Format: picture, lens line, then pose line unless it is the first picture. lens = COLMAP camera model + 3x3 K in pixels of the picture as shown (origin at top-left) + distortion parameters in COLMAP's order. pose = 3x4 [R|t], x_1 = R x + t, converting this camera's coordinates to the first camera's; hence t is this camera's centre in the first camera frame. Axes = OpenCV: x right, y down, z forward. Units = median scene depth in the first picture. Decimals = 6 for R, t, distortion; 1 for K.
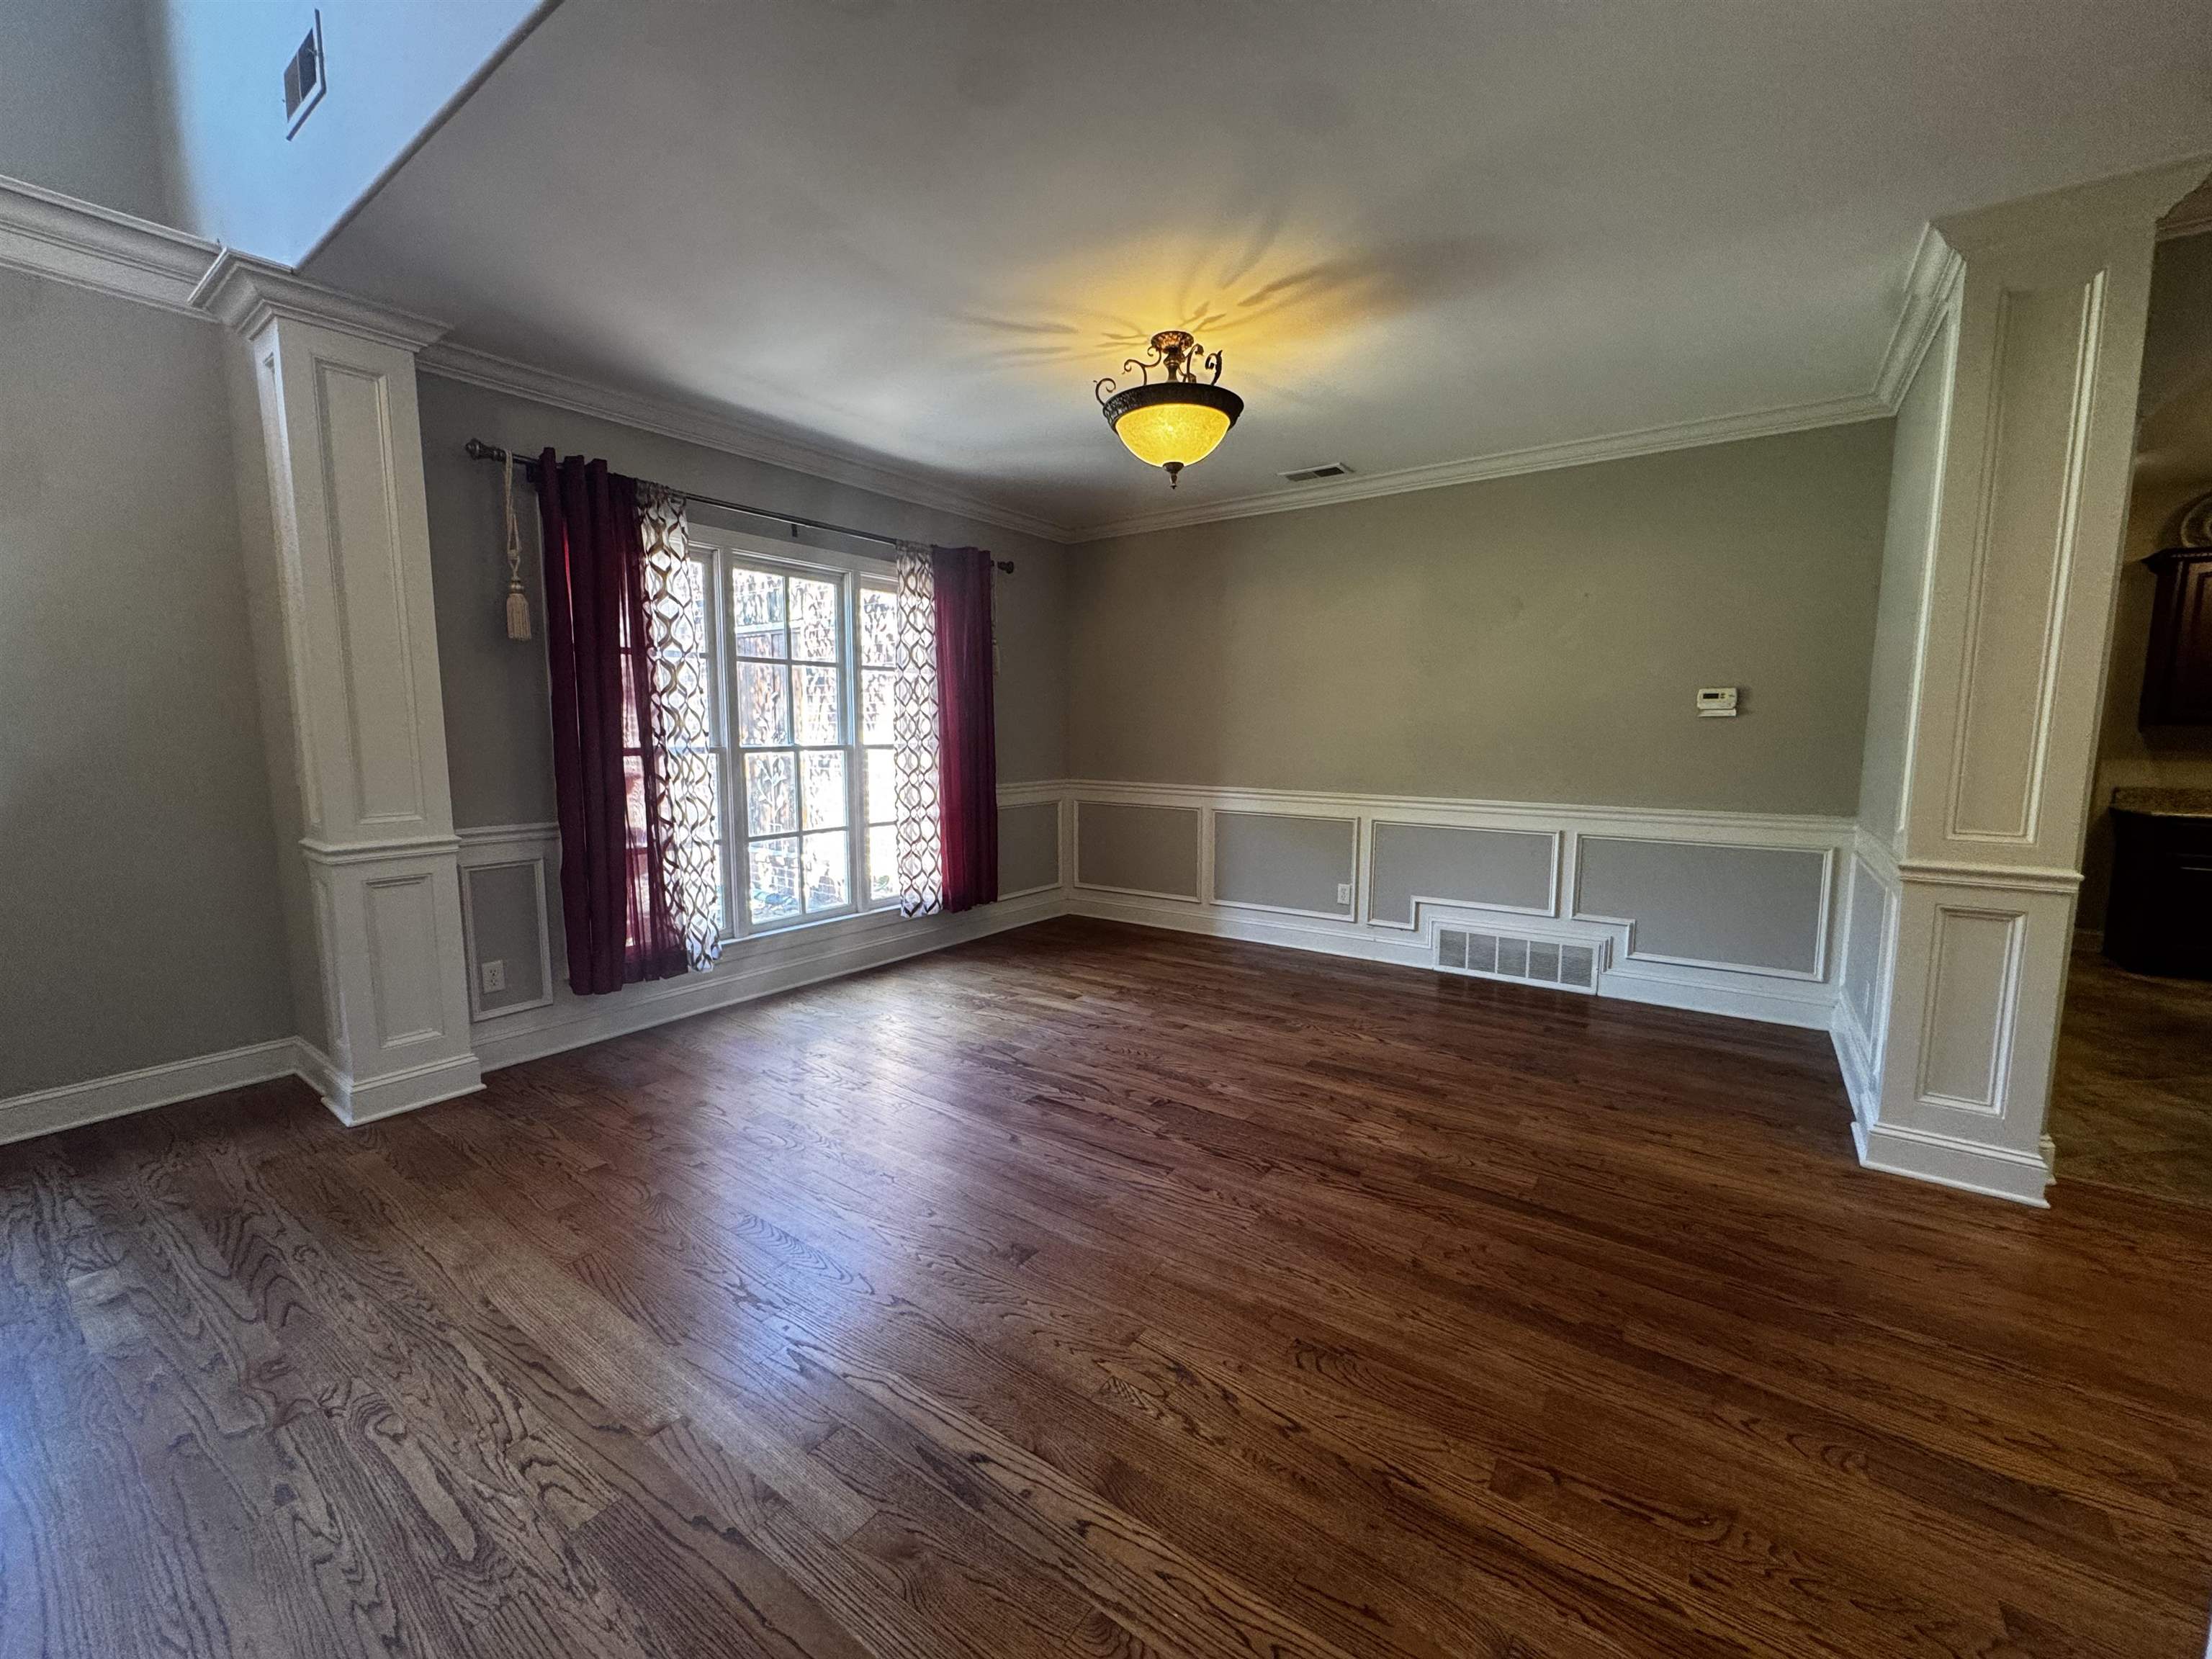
lens RADIAL K [[883.3, 0, 1105.9], [0, 883.3, 826.2], [0, 0, 1]] dist [-0.001223, -0.000183]
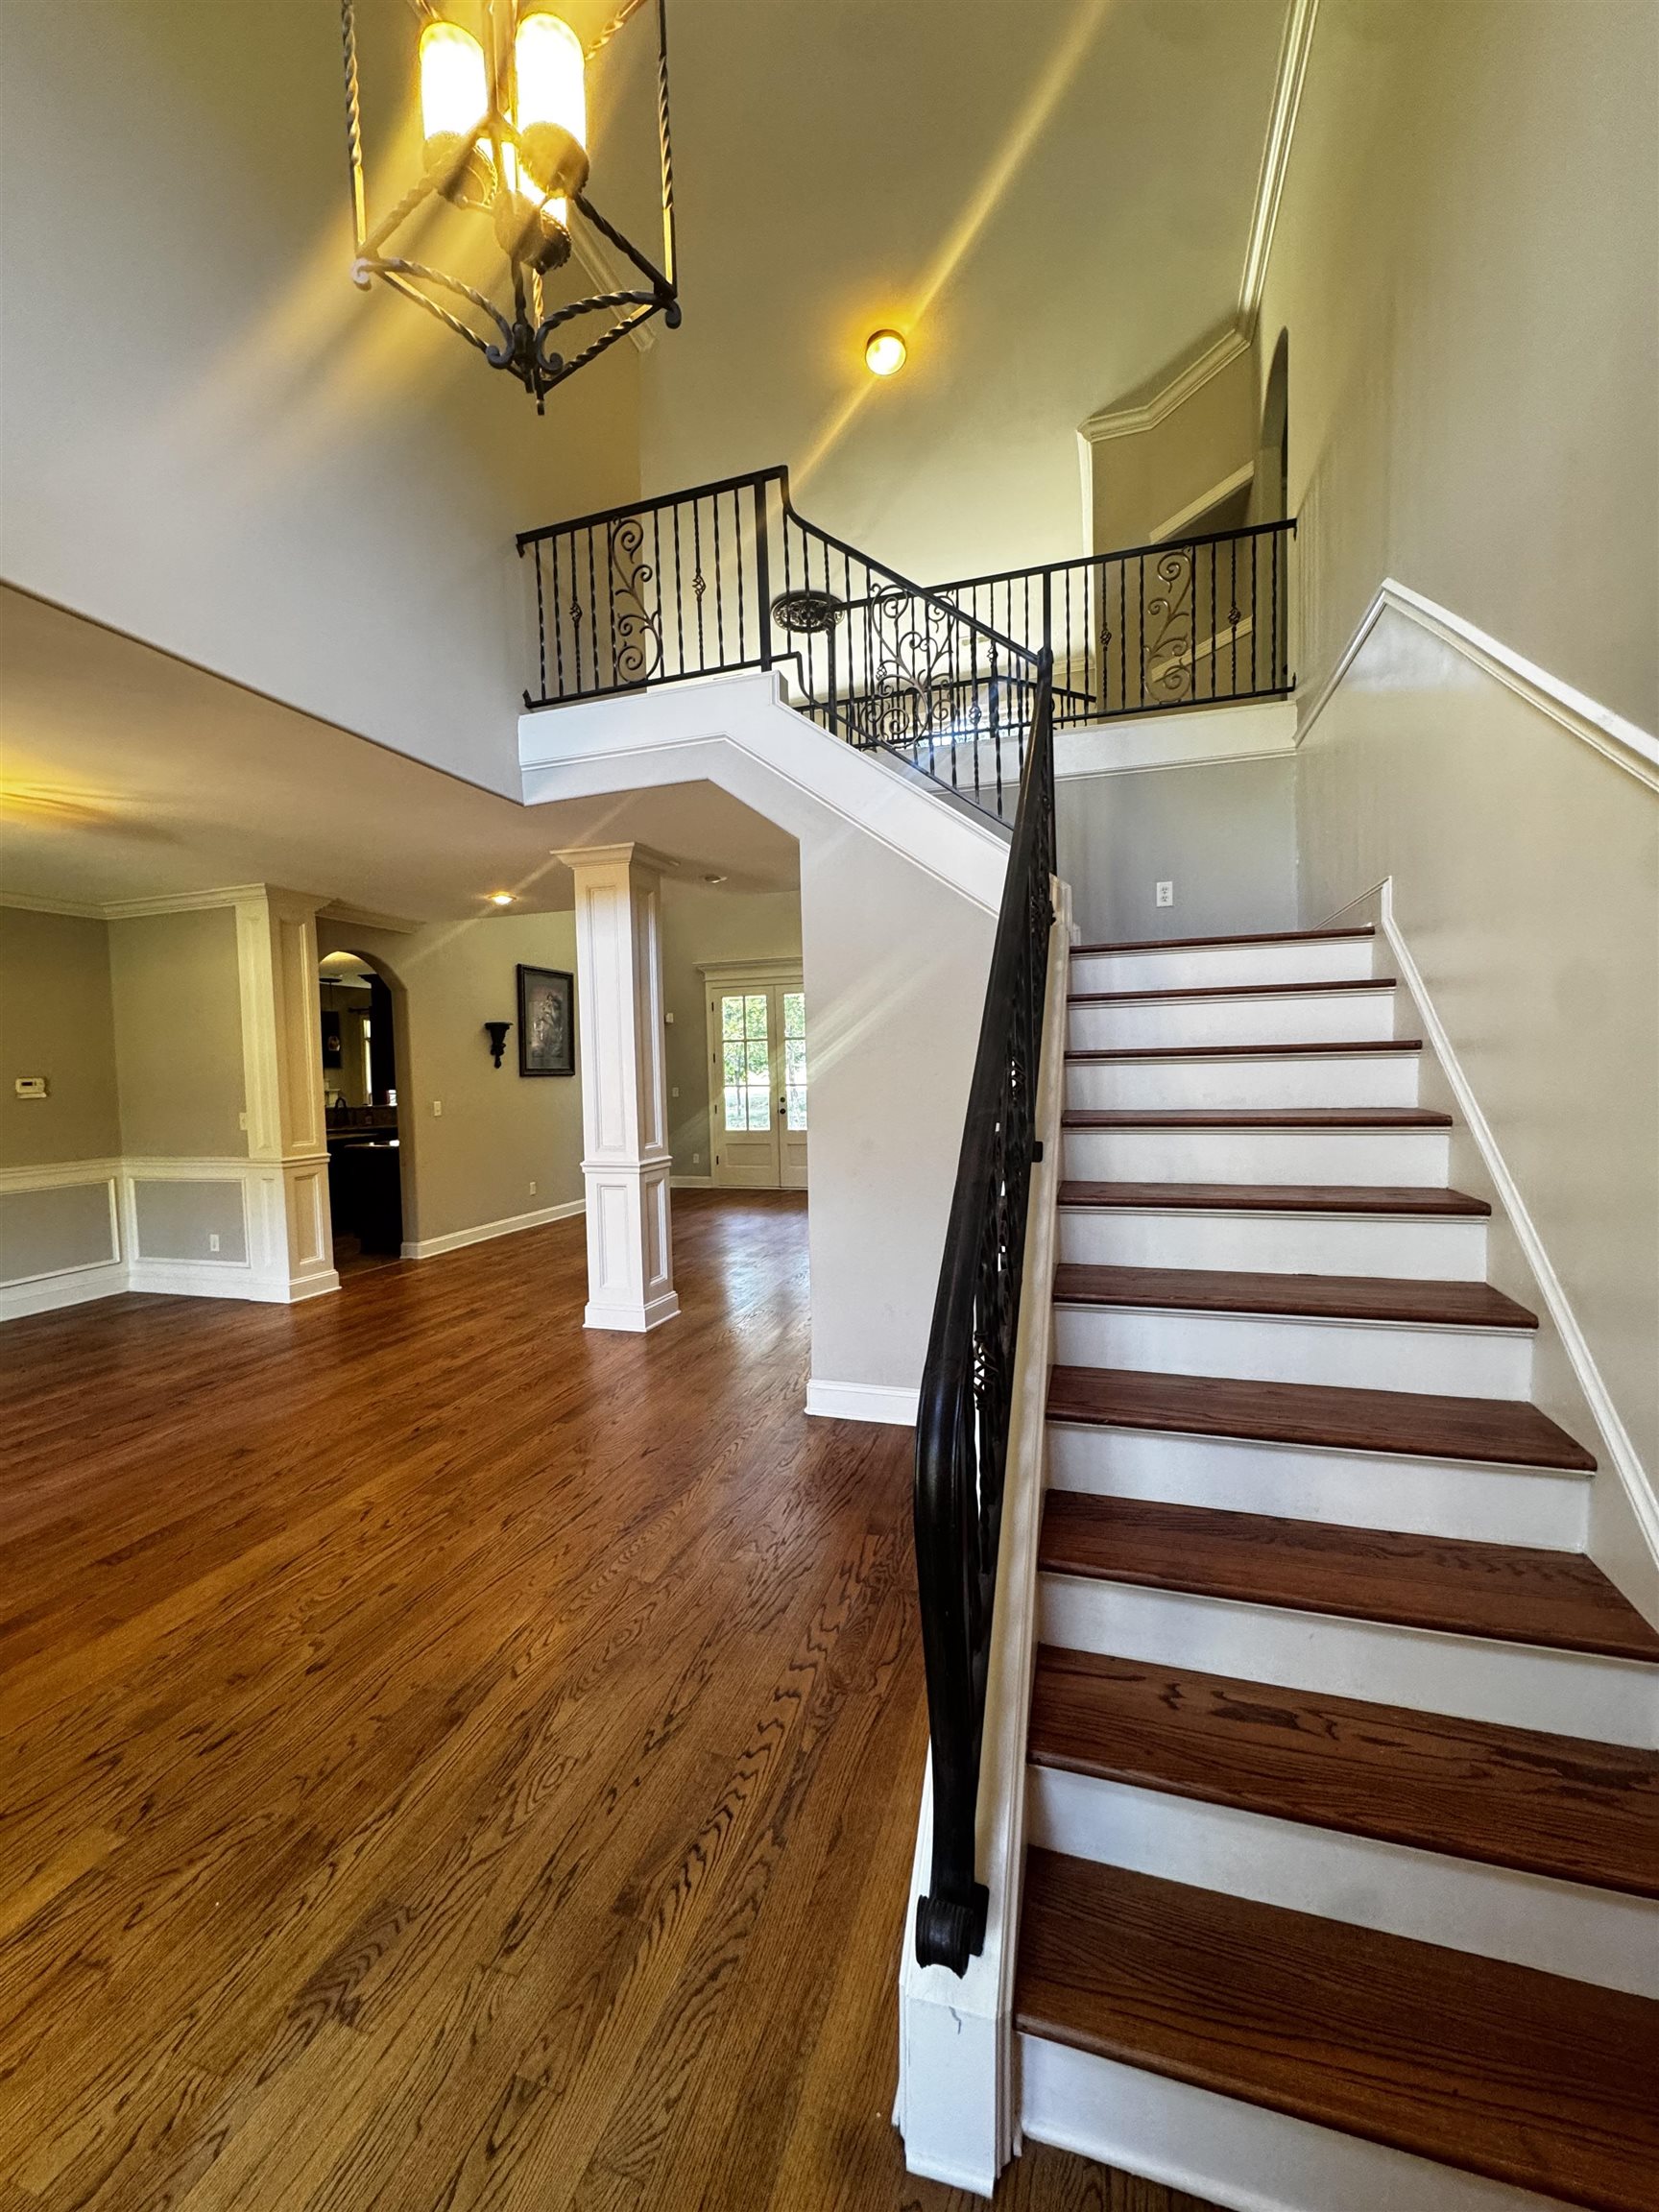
lens RADIAL K [[883.3, 0, 839.6], [0, 883.3, 1101.3], [0, 0, 1]] dist [-0.001223, -0.000183]
pose [[-0.318910, -0.031451, 0.947263, -1.264176], [0.132598, 0.988139, 0.077449, -0.069409], [-0.938464, 0.150304, -0.310958, 0.273500]]
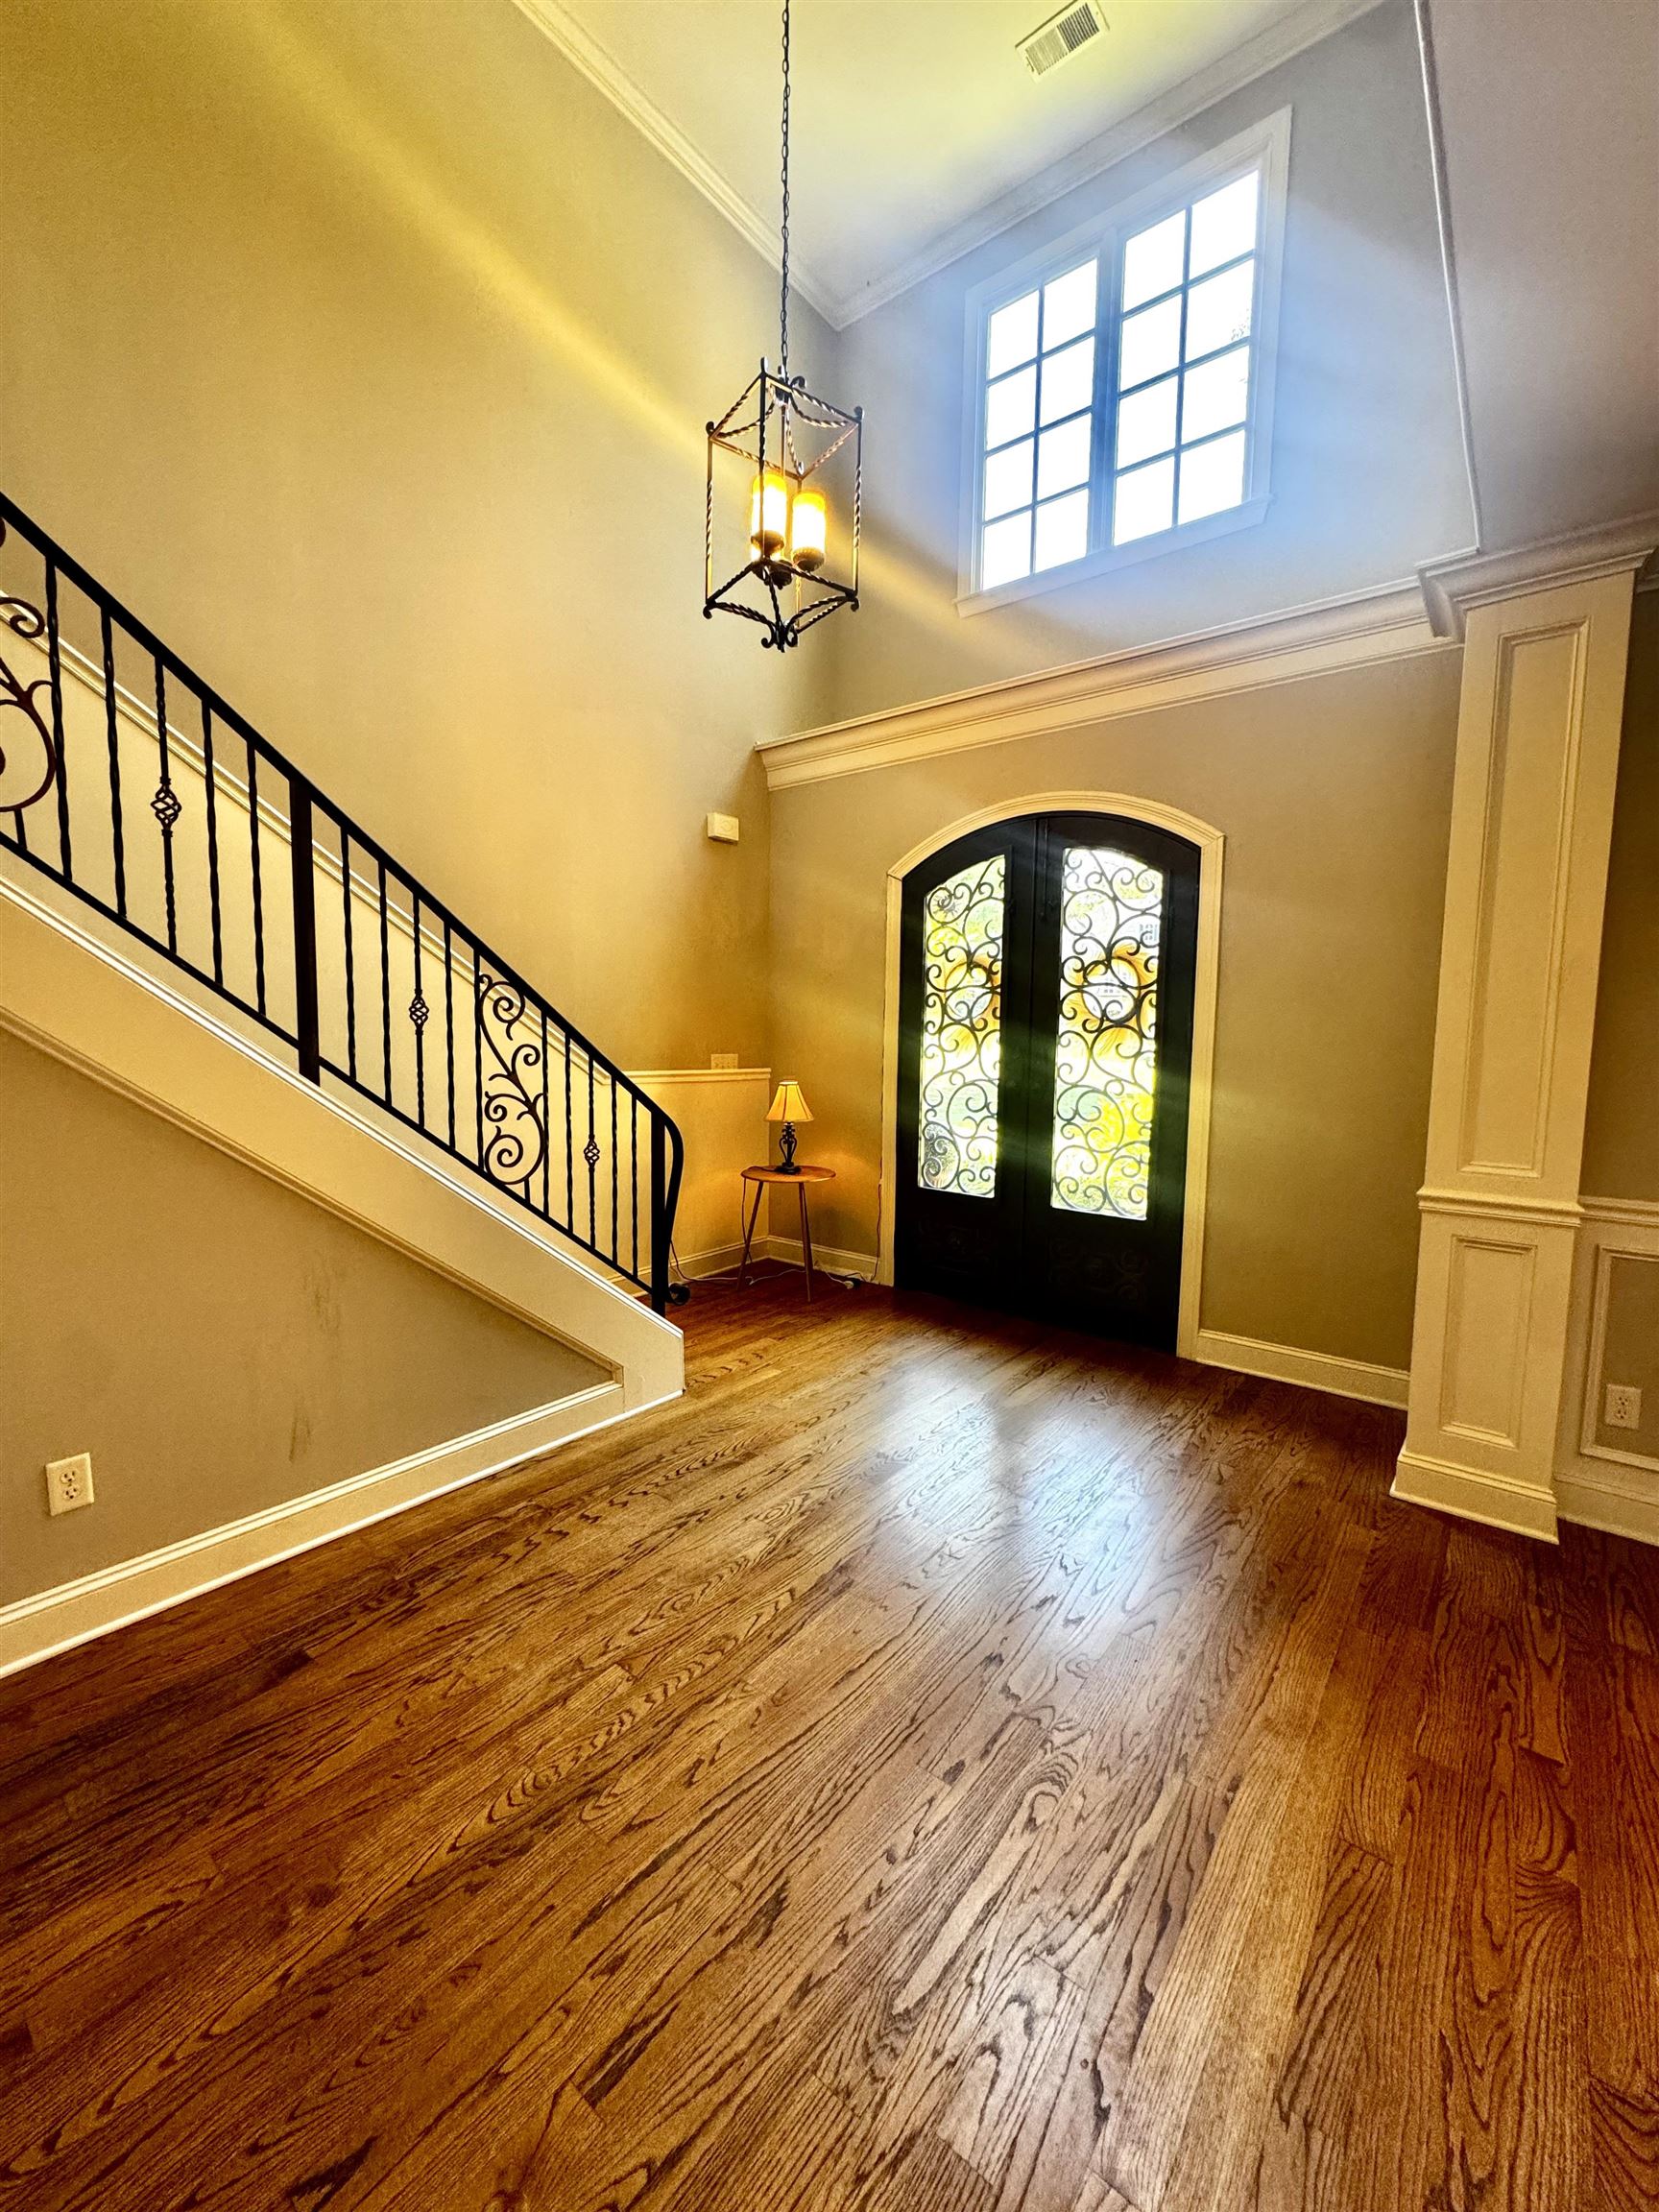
lens RADIAL K [[883.3, 0, 829.7], [0, 883.3, 1098.8], [0, 0, 1]] dist [-0.001223, -0.000183]
pose [[-0.049509, 0.082546, -0.995357, 0.036404], [-0.128295, 0.987797, 0.088301, -0.060254], [0.990500, 0.132071, -0.038315, 0.363779]]
